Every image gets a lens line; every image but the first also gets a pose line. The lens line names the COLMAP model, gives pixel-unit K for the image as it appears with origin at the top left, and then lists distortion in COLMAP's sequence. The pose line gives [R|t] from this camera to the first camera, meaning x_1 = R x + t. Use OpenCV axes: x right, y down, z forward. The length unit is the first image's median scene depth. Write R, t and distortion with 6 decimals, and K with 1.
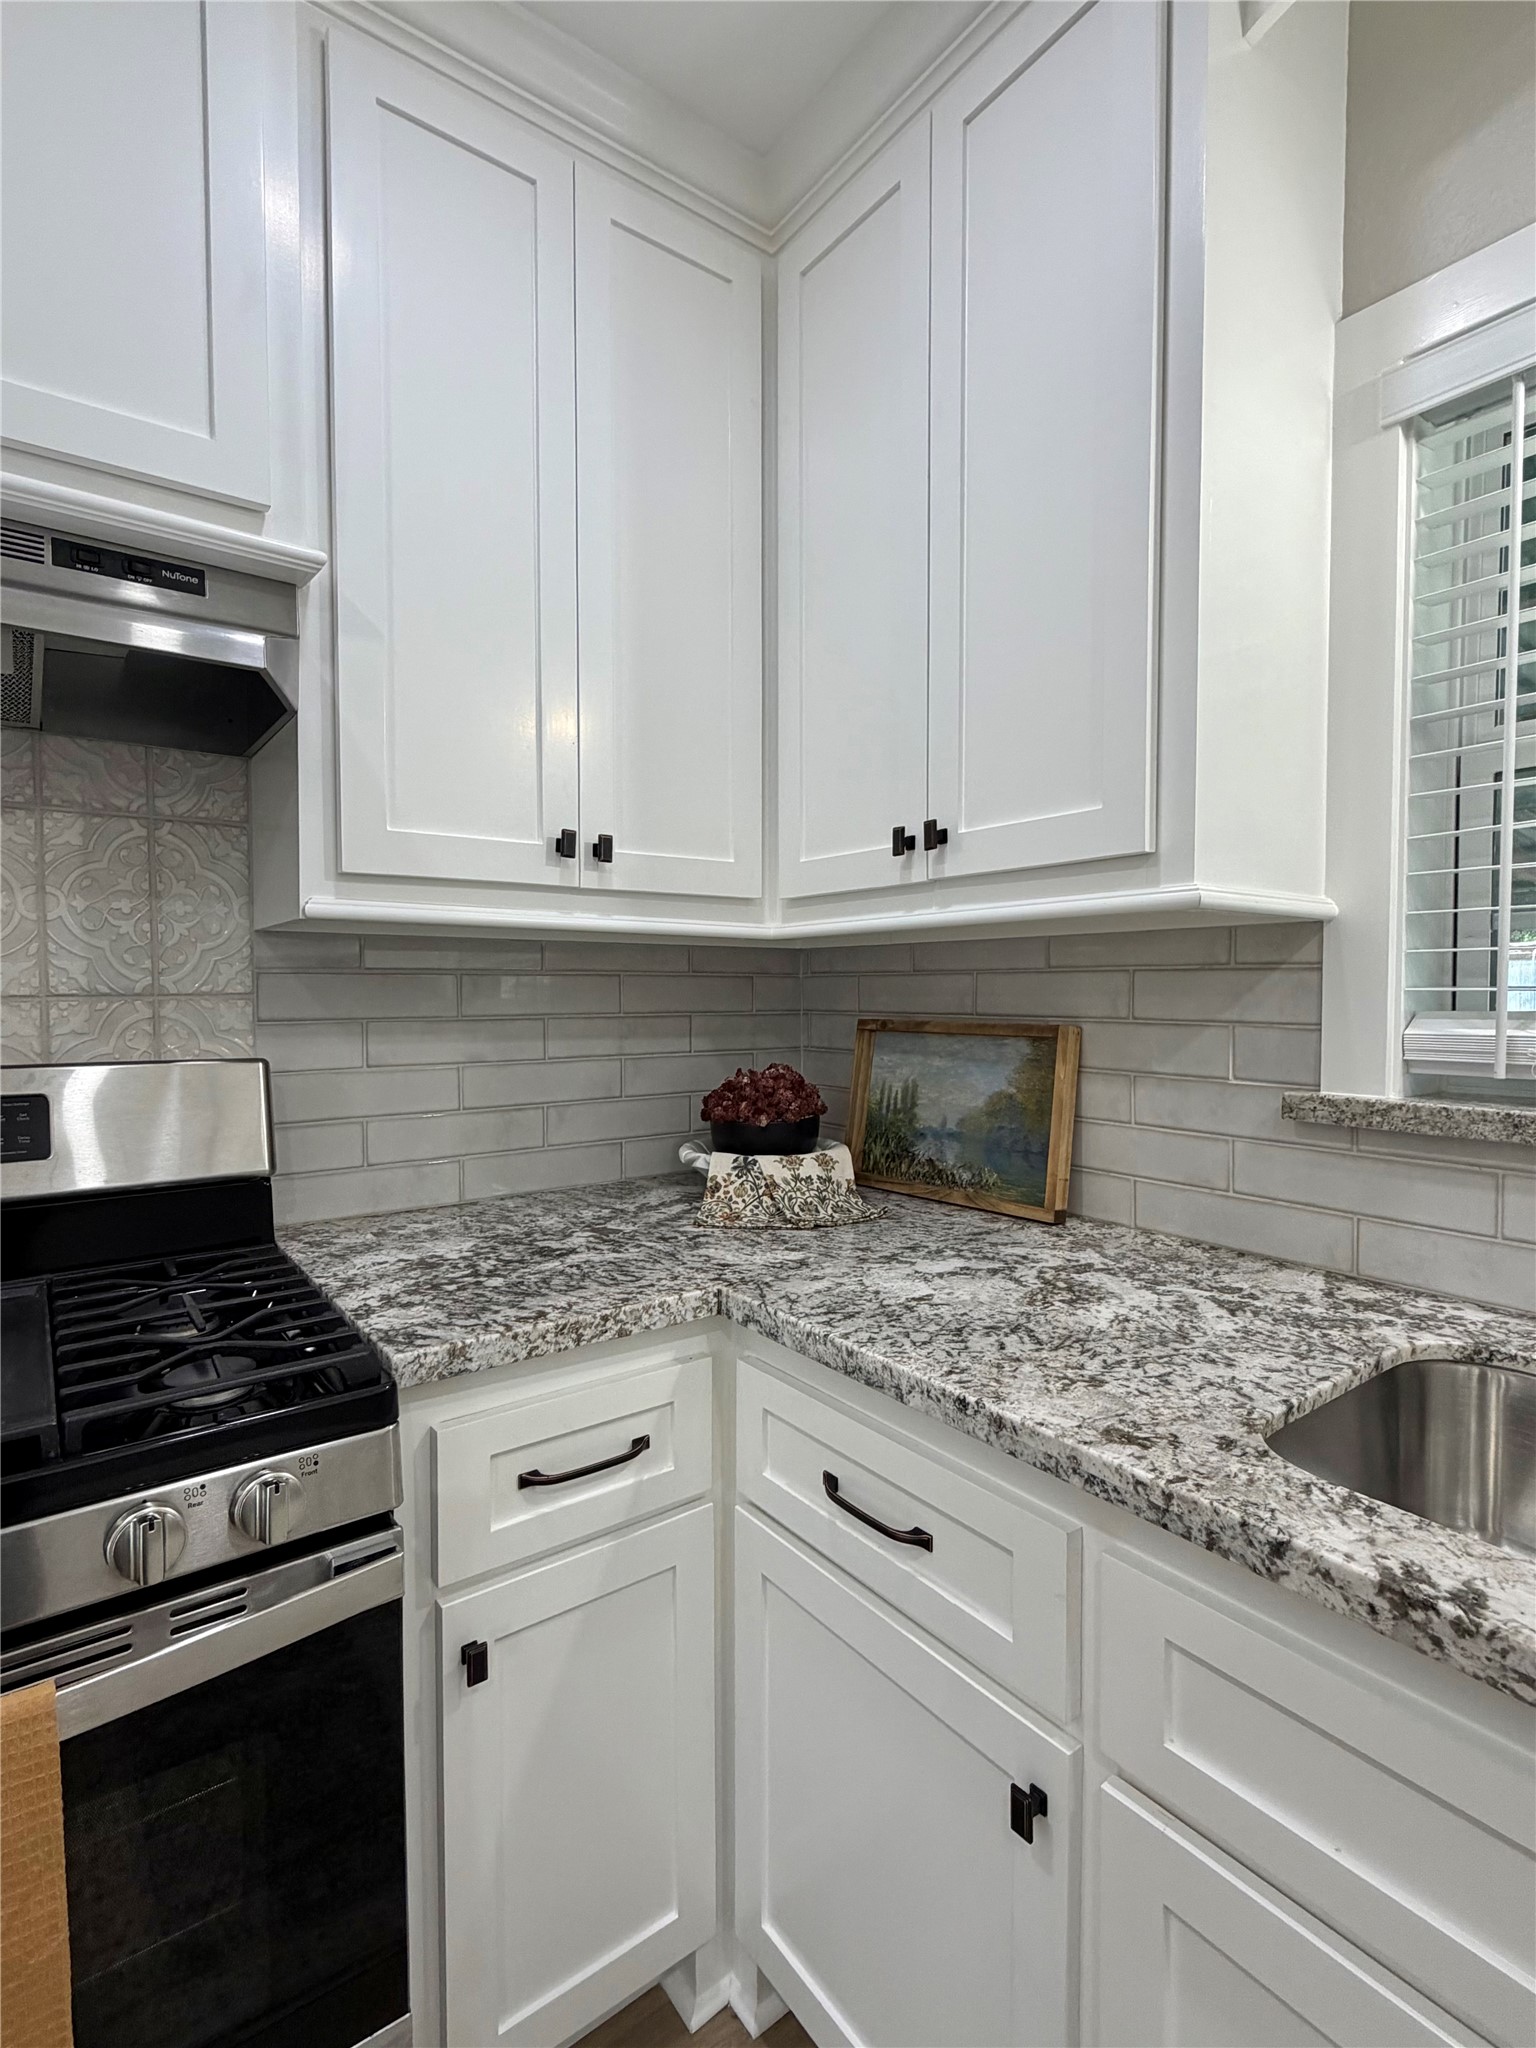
lens RADIAL K [[983.5, 0, 770.8], [0, 983.5, 1022.6], [0, 0, 1]] dist [-0.001288, -0.000214]
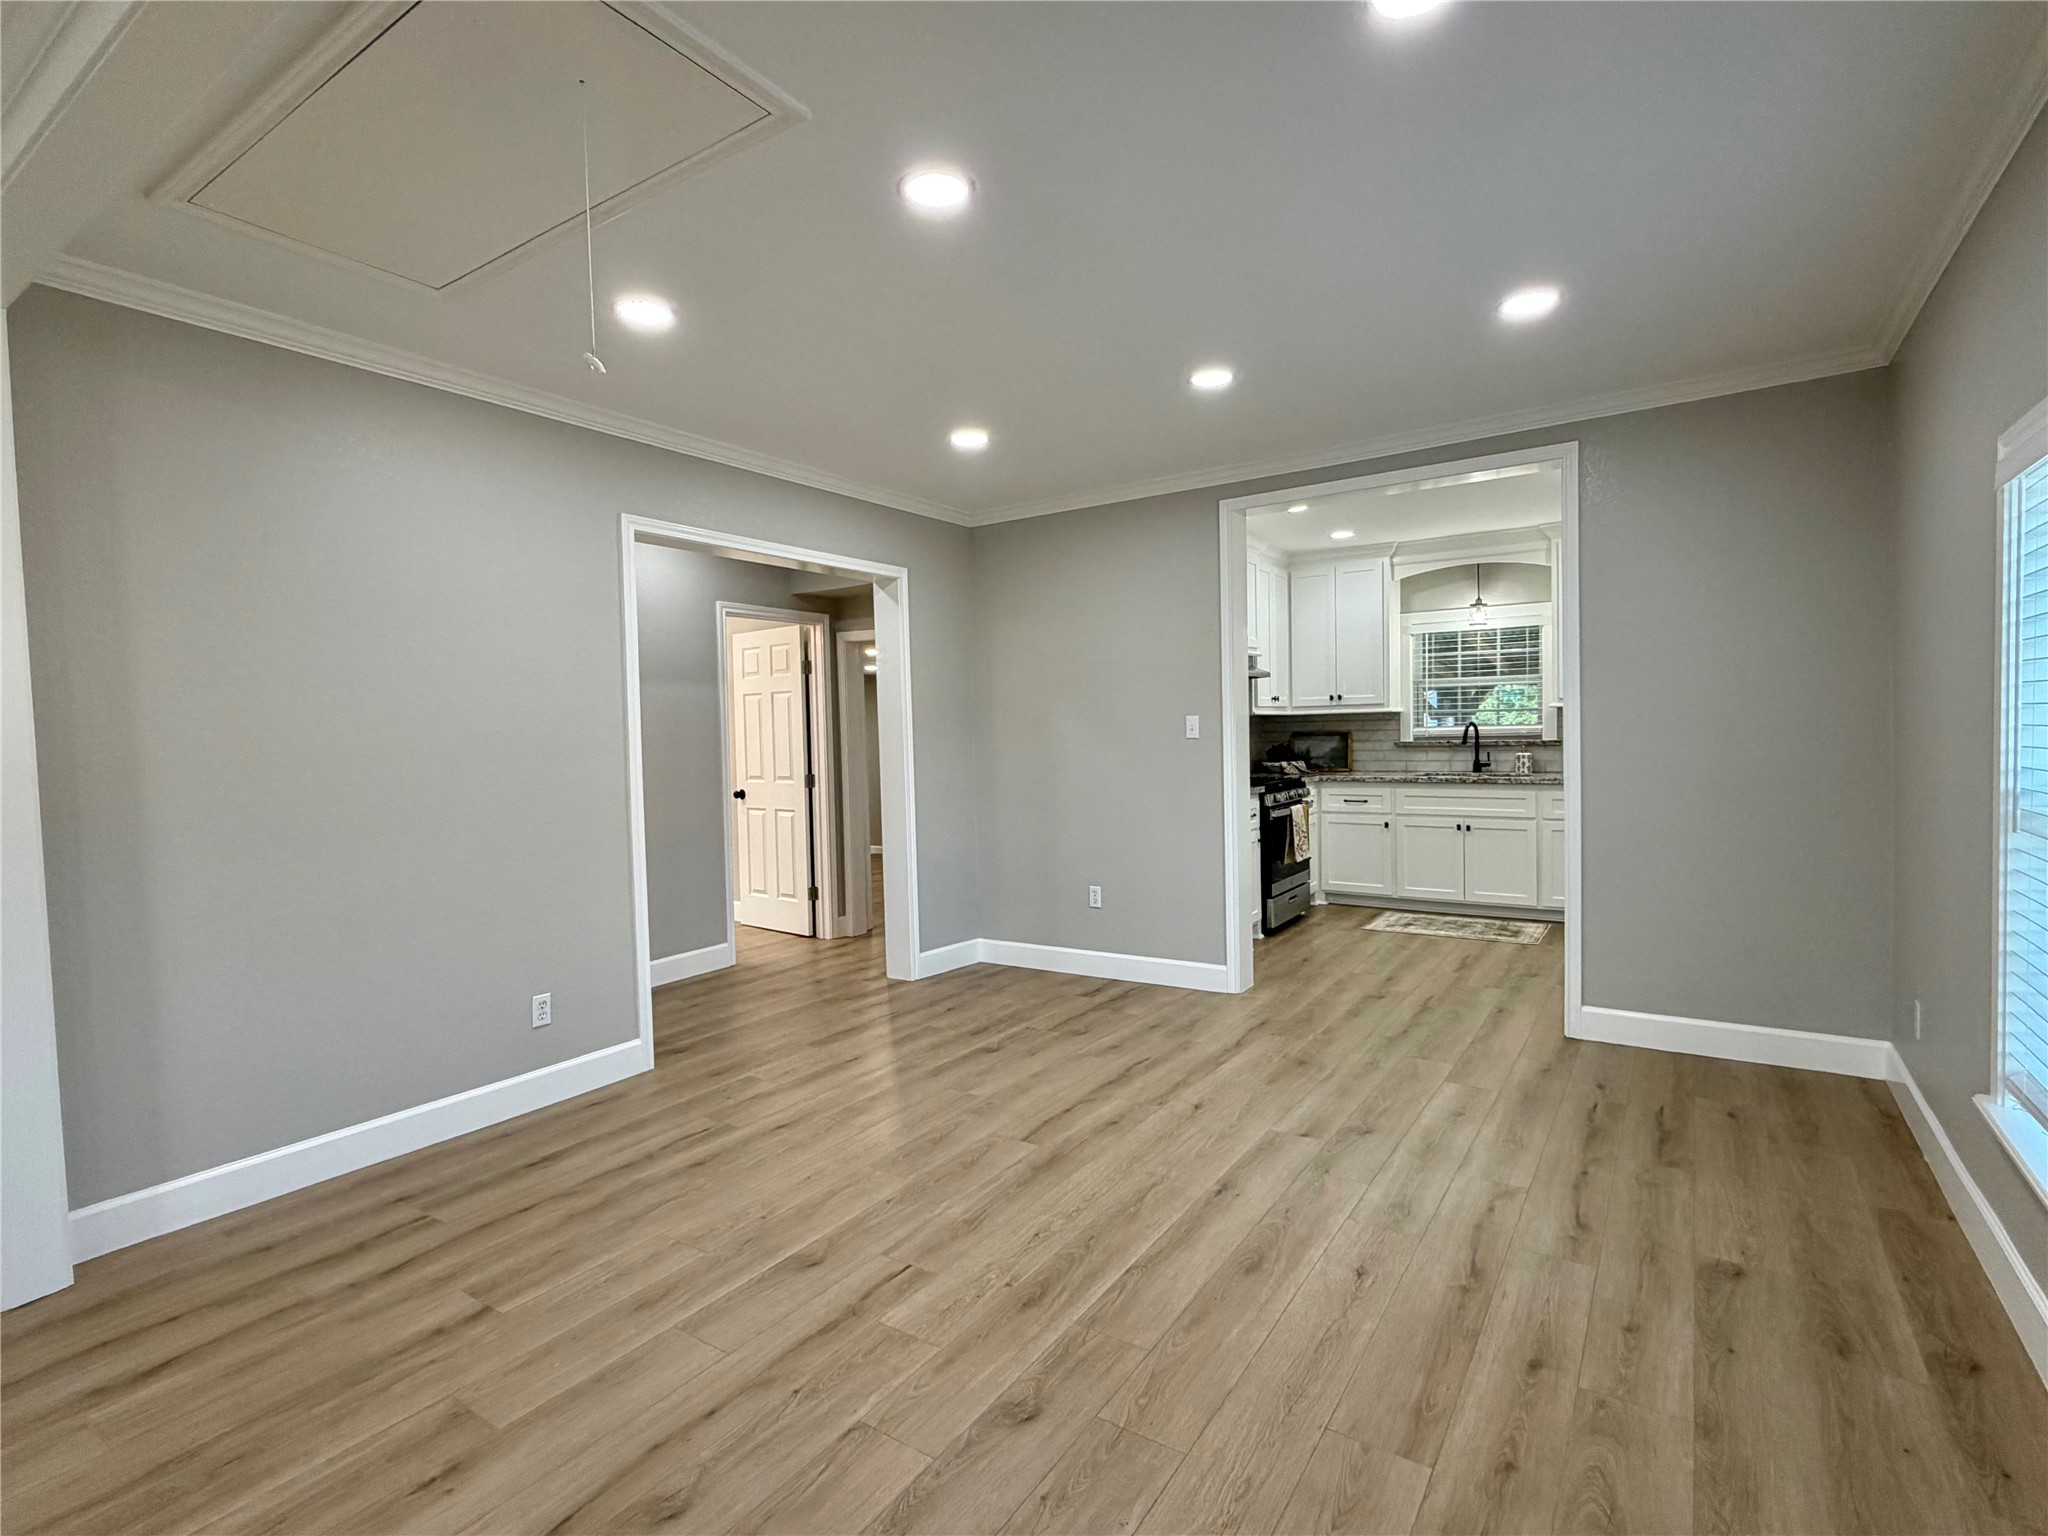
lens RADIAL K [[986.8, 0, 1023.4], [0, 986.8, 766.4], [0, 0, 1]] dist [-0.000218, -0.000756]
pose [[0.944135, -0.033989, 0.327800, -3.657066], [0.033497, 0.999413, 0.007148, 0.108383], [-0.327851, 0.004231, 0.944720, -4.001355]]
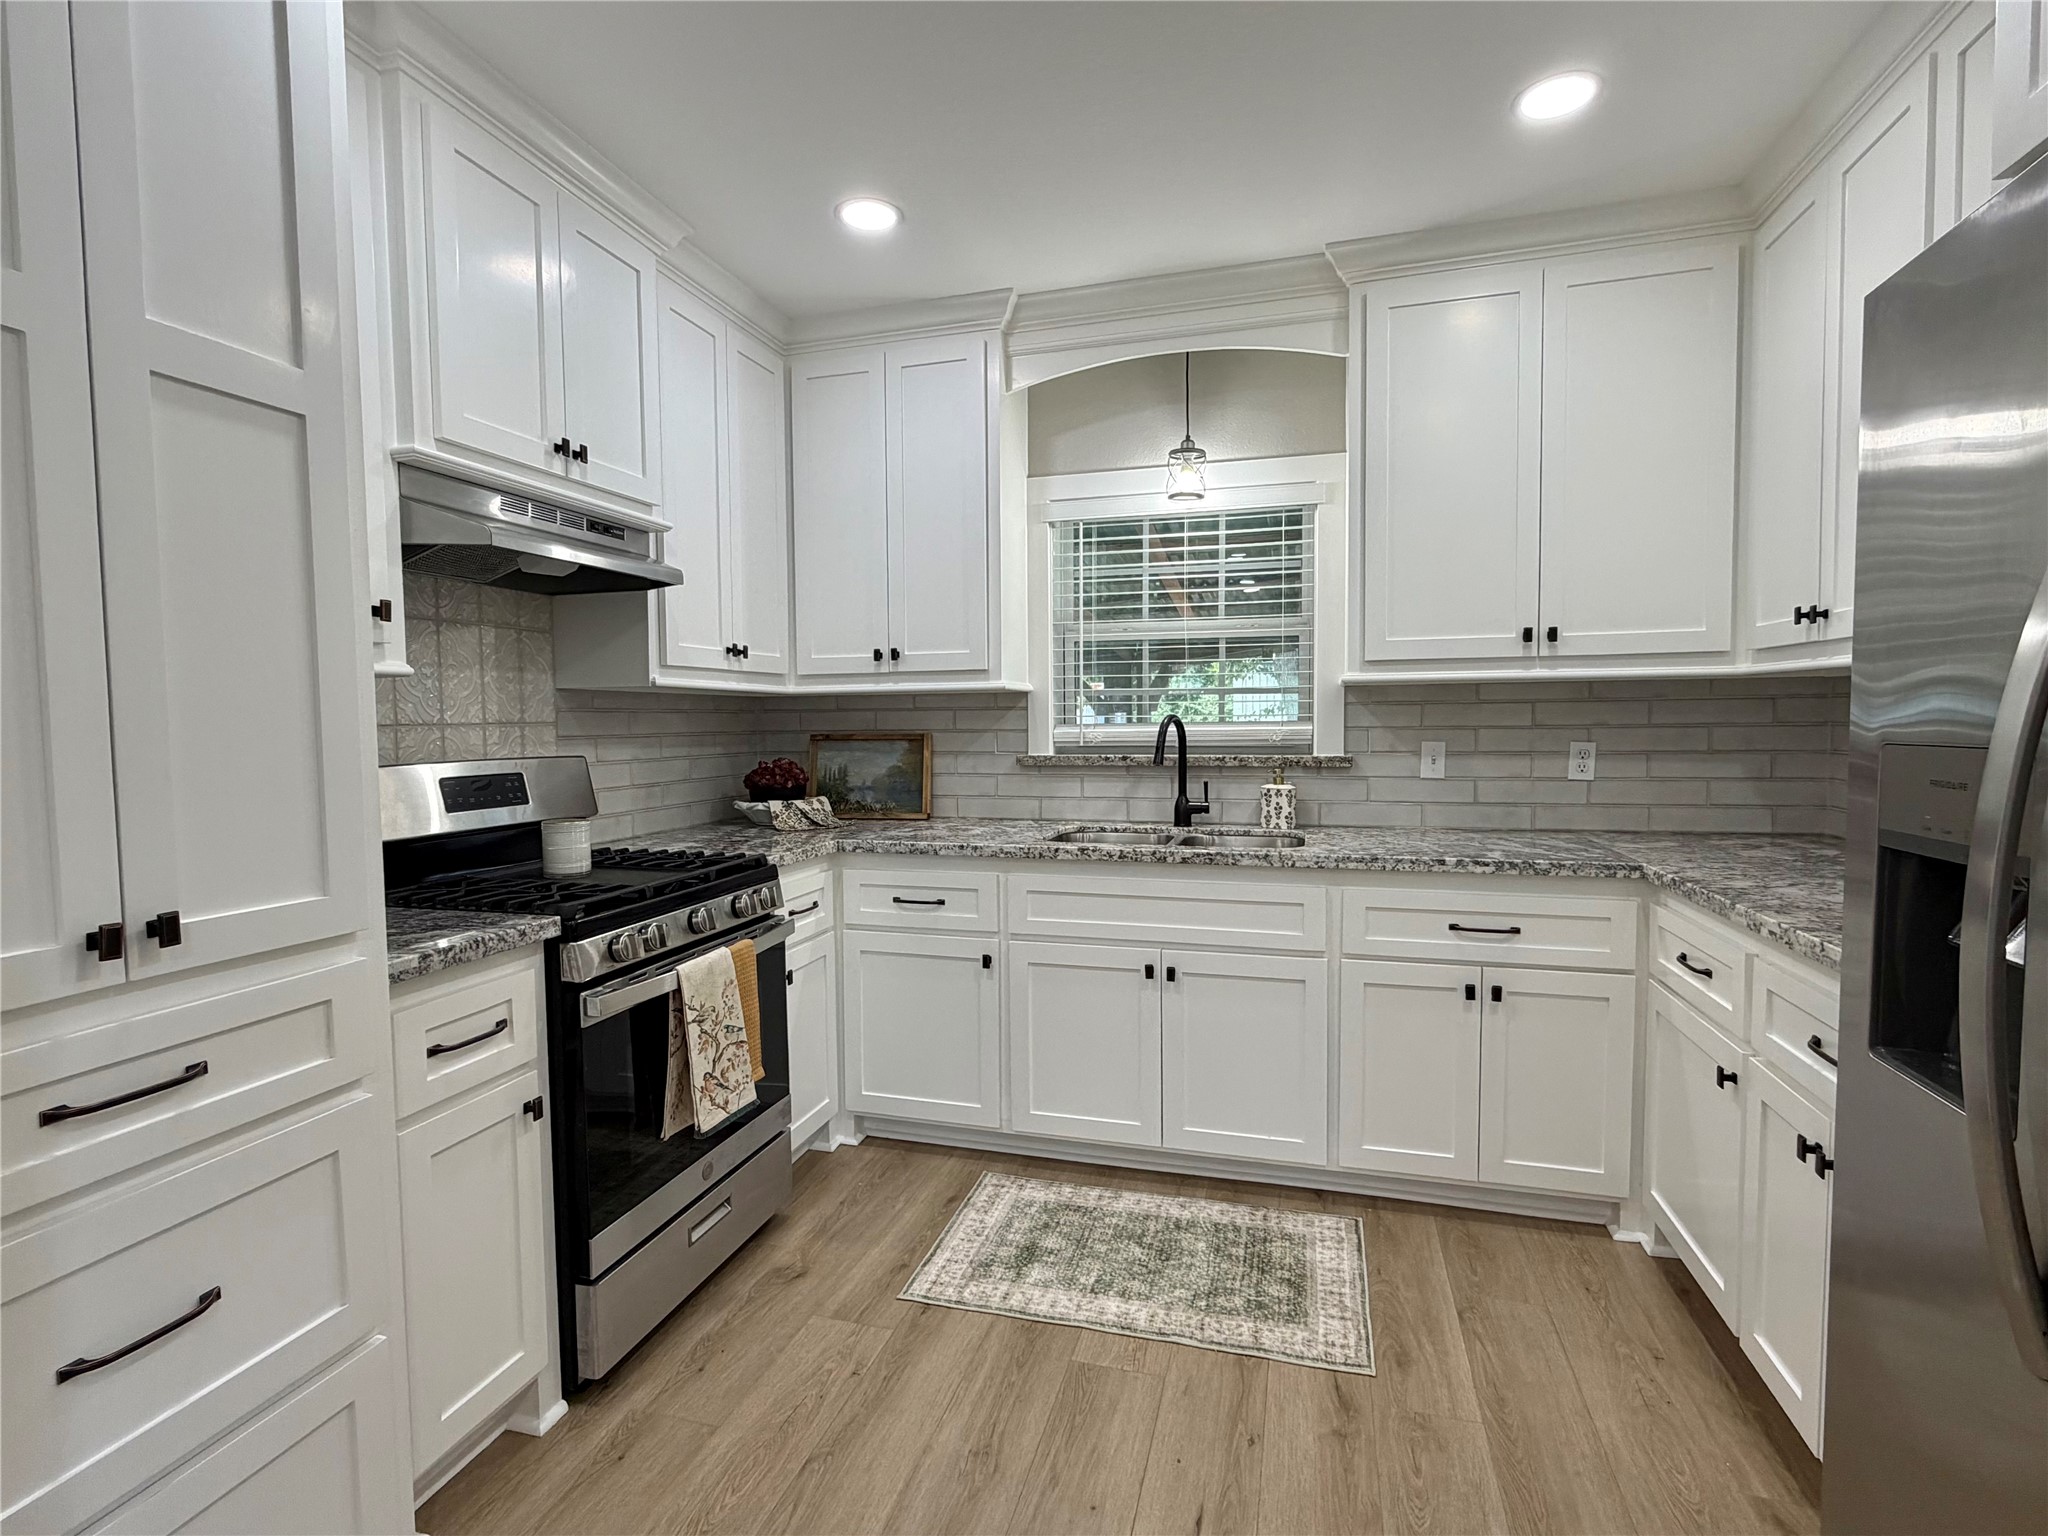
lens RADIAL K [[986.8, 0, 1023.4], [0, 986.8, 766.4], [0, 0, 1]] dist [-0.000218, -0.000756]
pose [[0.797106, -0.034911, 0.602829, -1.149203], [0.028478, 0.999390, 0.020221, 0.049361], [-0.603167, 0.001049, 0.797614, -1.227437]]
